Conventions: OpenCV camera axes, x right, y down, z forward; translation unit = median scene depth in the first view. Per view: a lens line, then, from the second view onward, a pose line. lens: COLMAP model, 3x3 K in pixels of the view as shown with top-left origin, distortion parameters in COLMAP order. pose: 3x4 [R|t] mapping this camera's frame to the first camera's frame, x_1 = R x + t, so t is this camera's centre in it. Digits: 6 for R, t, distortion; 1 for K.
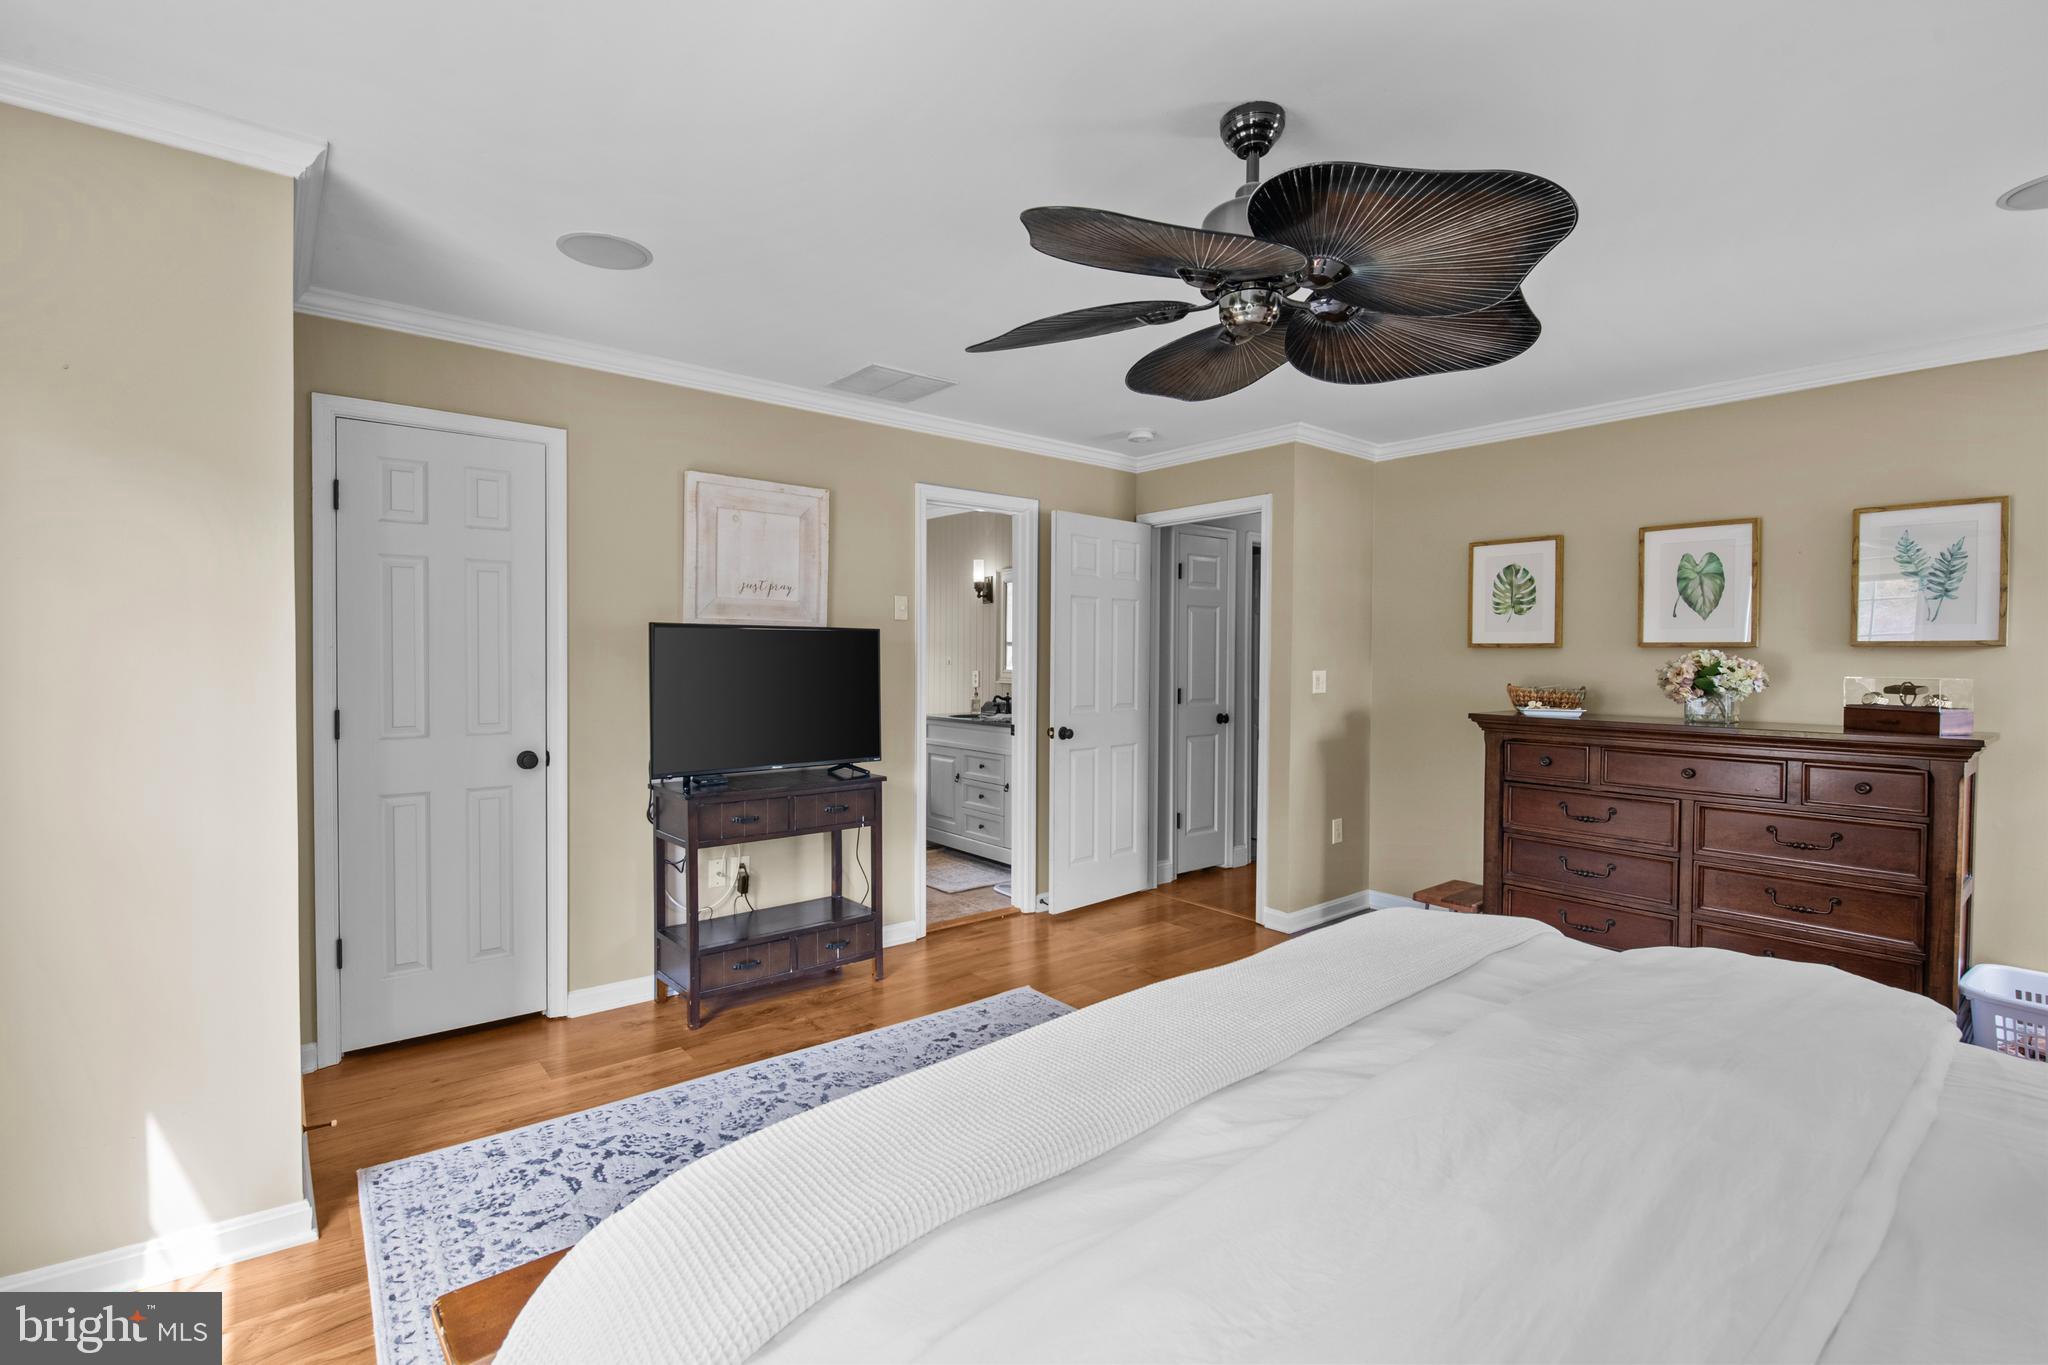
lens RADIAL K [[923.5, 0, 1020.7], [0, 923.5, 674.4], [0, 0, 1]] dist [-0.007855, -0.002632]
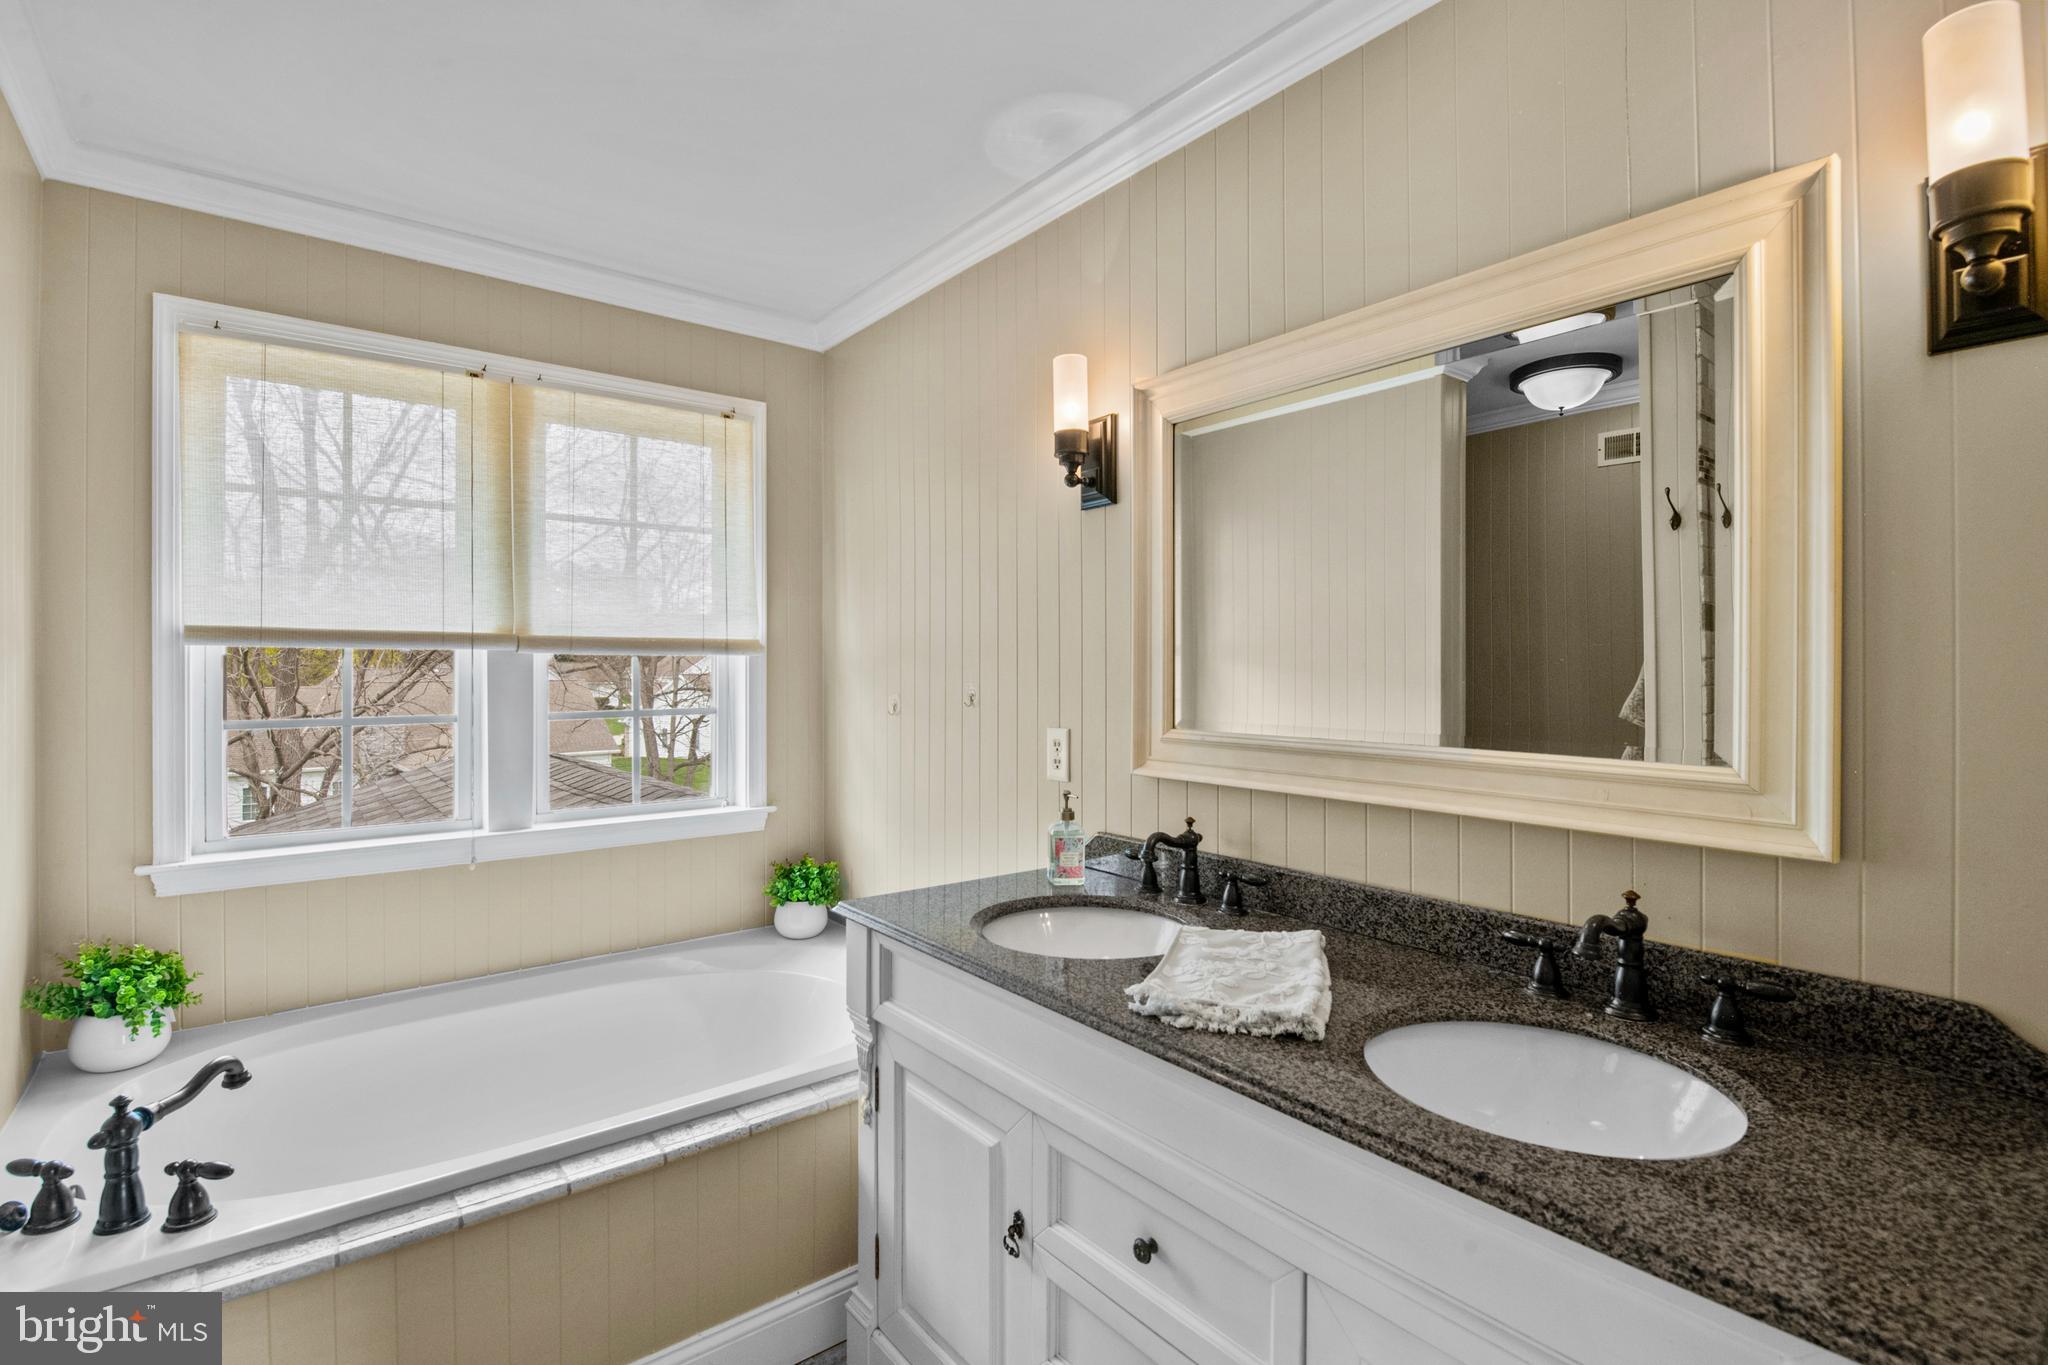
lens RADIAL K [[923.5, 0, 1022.0], [0, 923.5, 672.3], [0, 0, 1]] dist [-0.007855, -0.002632]
pose [[0.999916, -0.003929, -0.012362, -0.057791], [0.003673, 0.999780, -0.020638, -0.016739], [0.012440, 0.020591, 0.999711, 0.705809]]
